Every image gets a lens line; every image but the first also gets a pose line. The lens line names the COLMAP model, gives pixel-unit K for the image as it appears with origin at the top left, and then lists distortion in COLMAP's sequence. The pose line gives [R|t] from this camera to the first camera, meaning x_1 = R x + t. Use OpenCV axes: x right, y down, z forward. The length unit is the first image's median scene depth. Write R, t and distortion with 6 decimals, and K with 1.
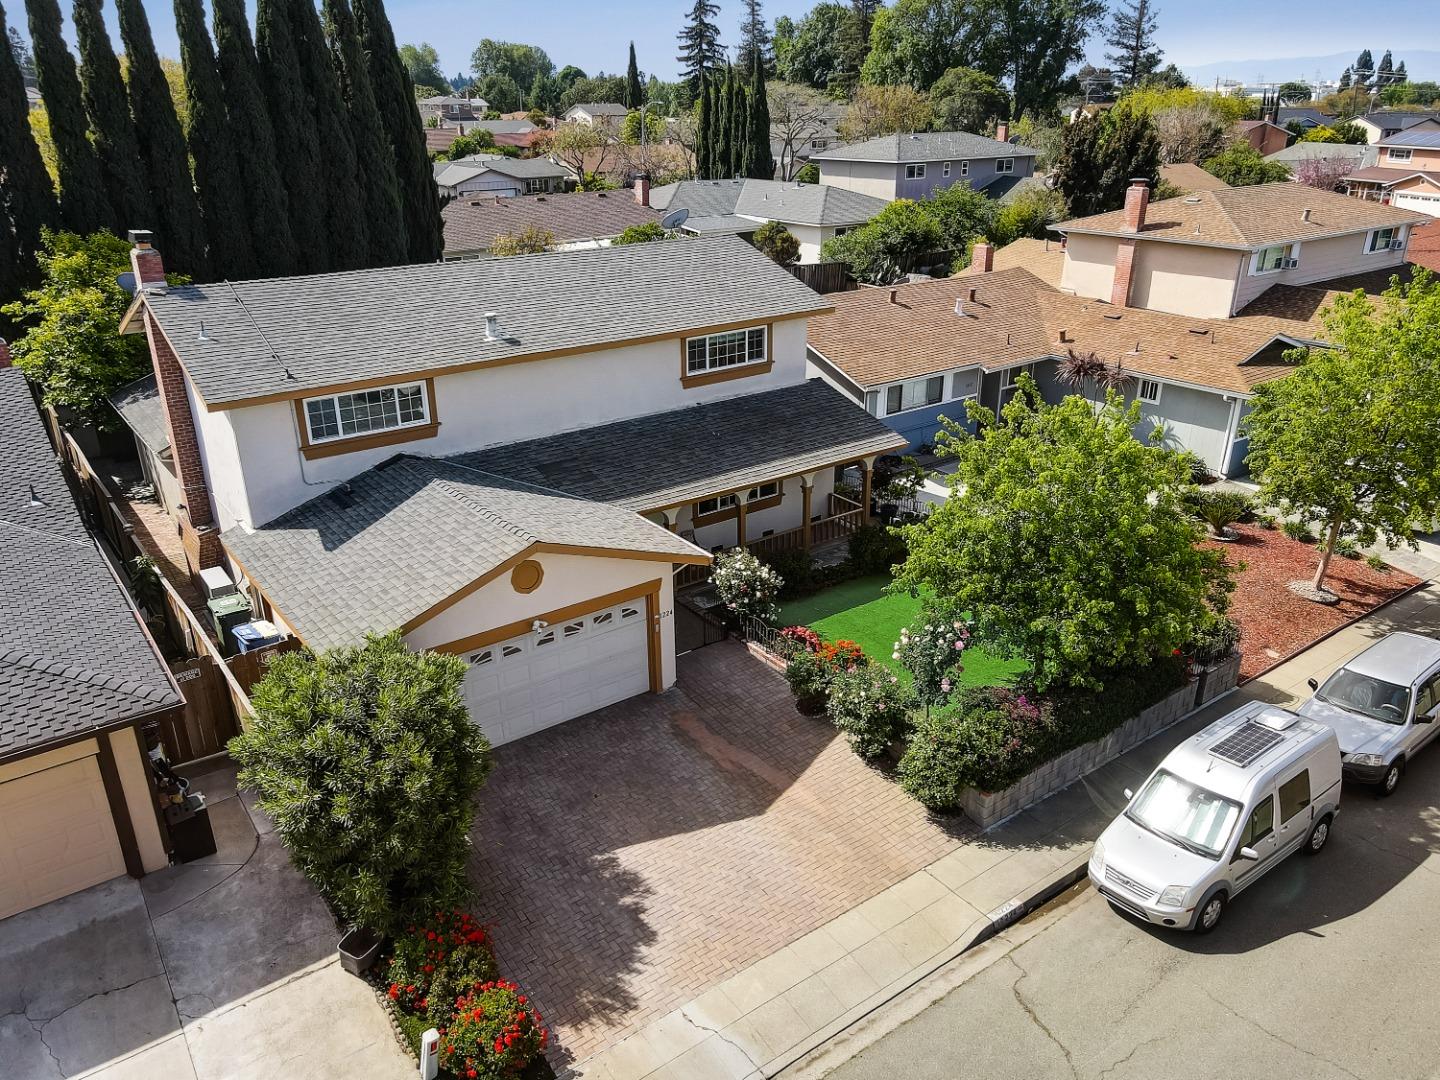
lens RADIAL K [[1065.9, 0, 720.0], [0, 1065.9, 540.0], [0, 0, 1]] dist [0.016804, 0.008922]
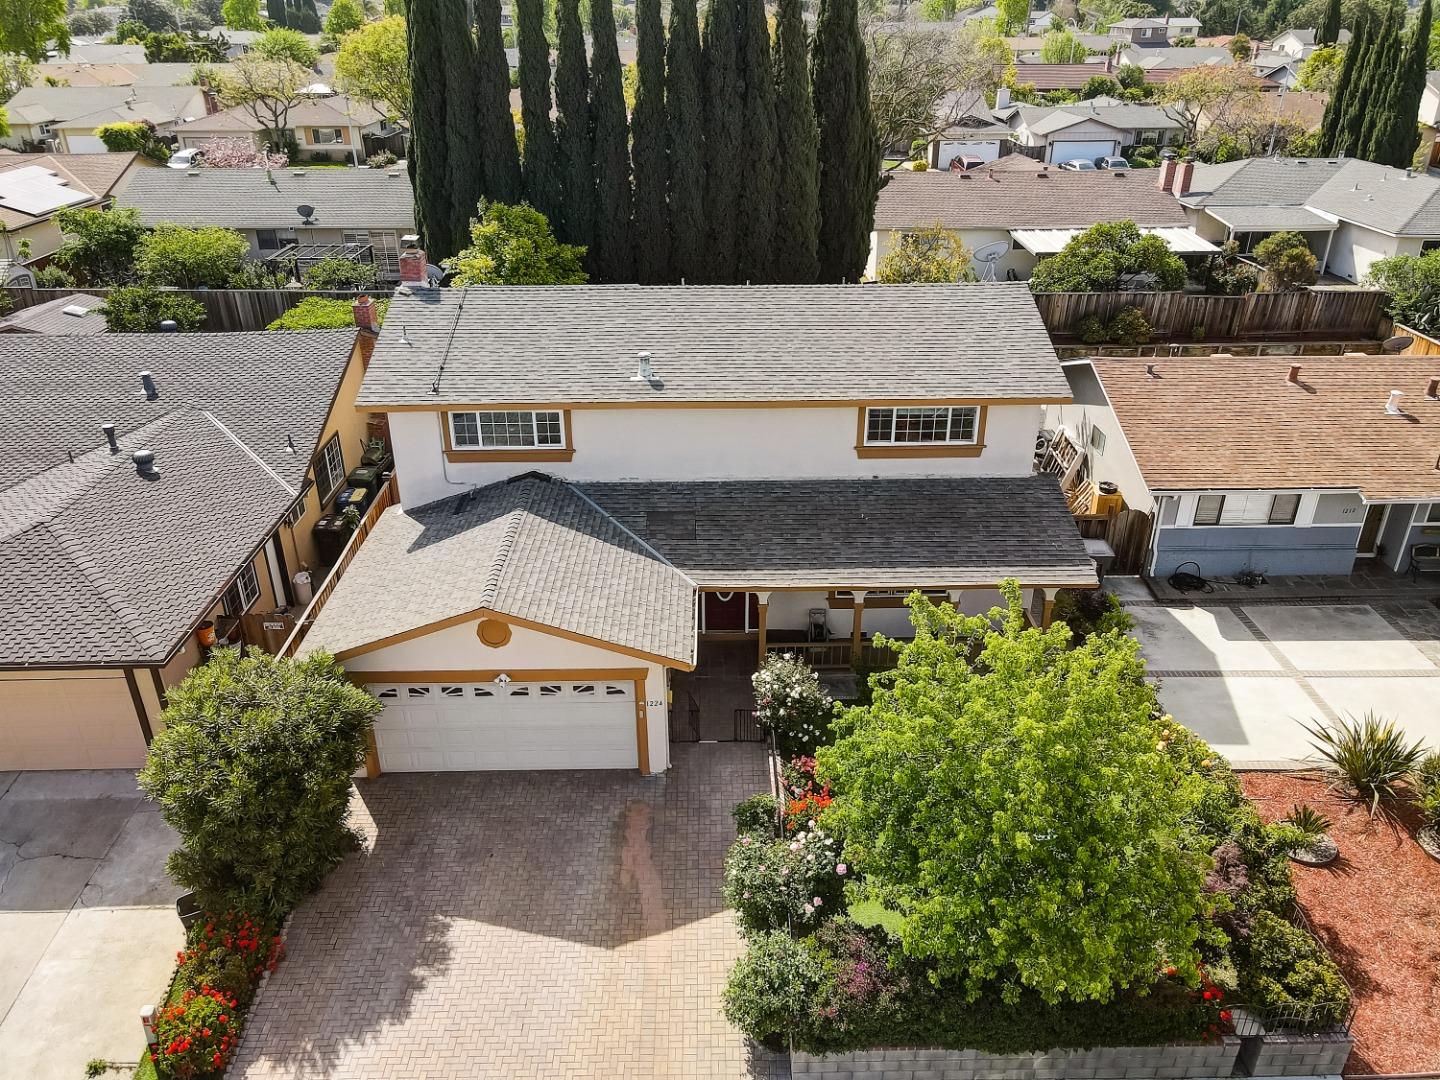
lens RADIAL K [[1065.8, 0, 720.0], [0, 1065.8, 540.0], [0, 0, 1]] dist [0.011123, 0.004357]
pose [[0.813634, 0.264189, -0.517884, 0.372262], [-0.226153, 0.964453, 0.136696, -0.177784], [0.535588, 0.005900, 0.844459, 0.171816]]
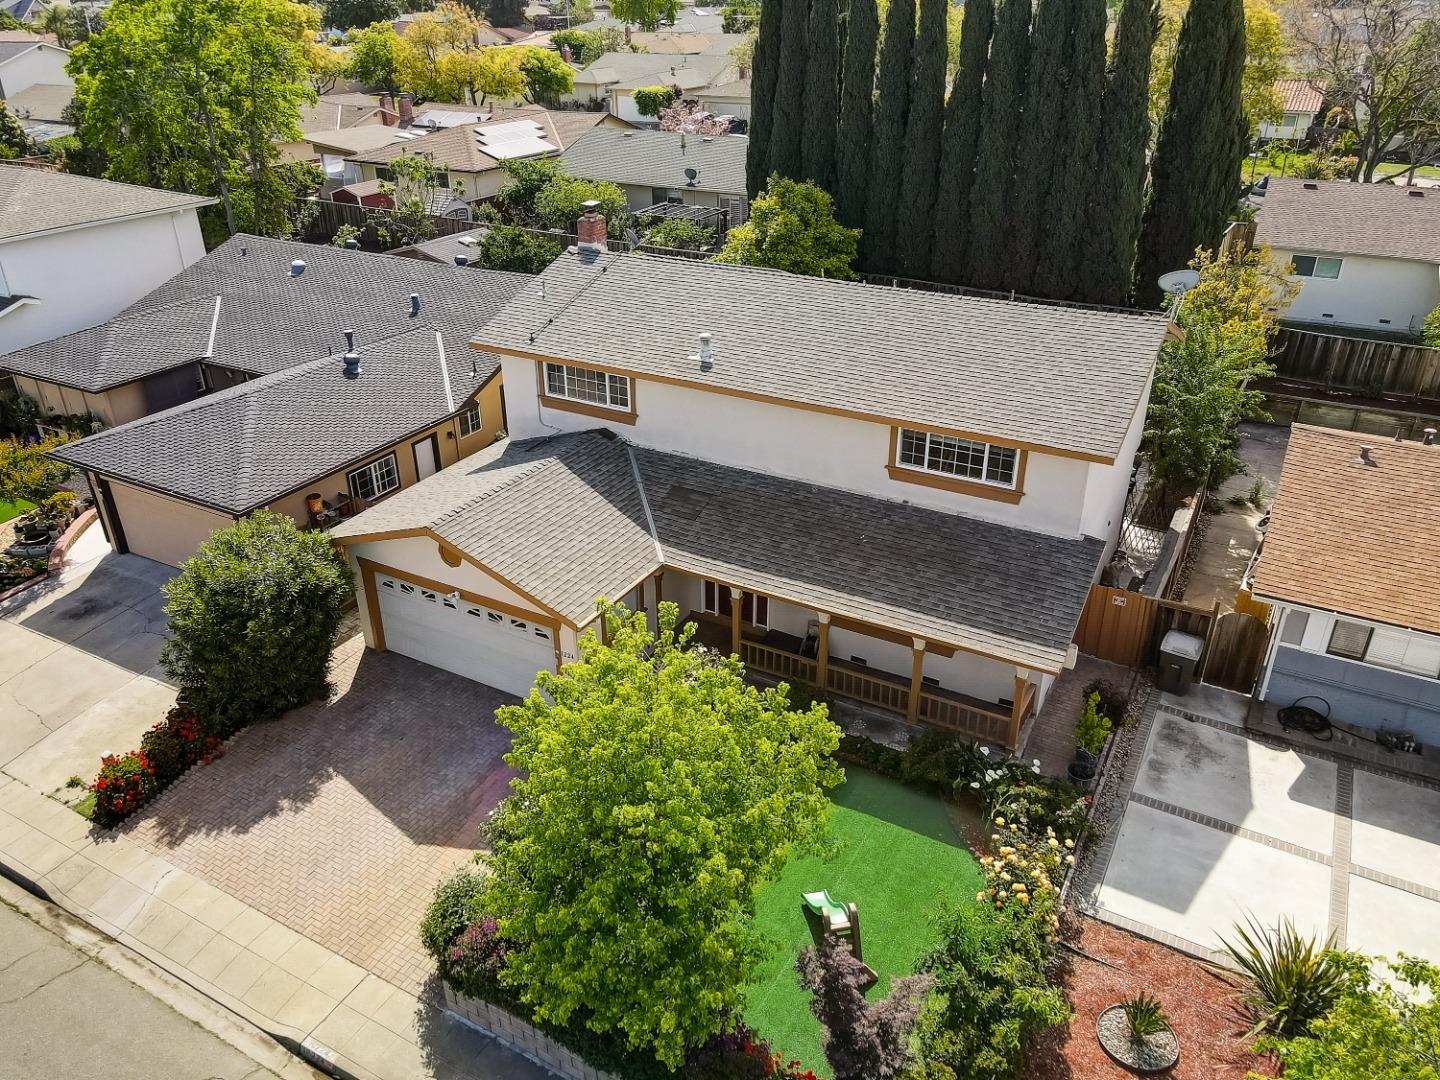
lens RADIAL K [[1065.8, 0, 720.0], [0, 1065.8, 540.0], [0, 0, 1]] dist [0.011123, 0.004357]
pose [[0.408805, 0.427902, -0.806088, 0.644697], [-0.347456, 0.889723, 0.296088, -0.314305], [0.843892, 0.159038, 0.512400, 0.465871]]
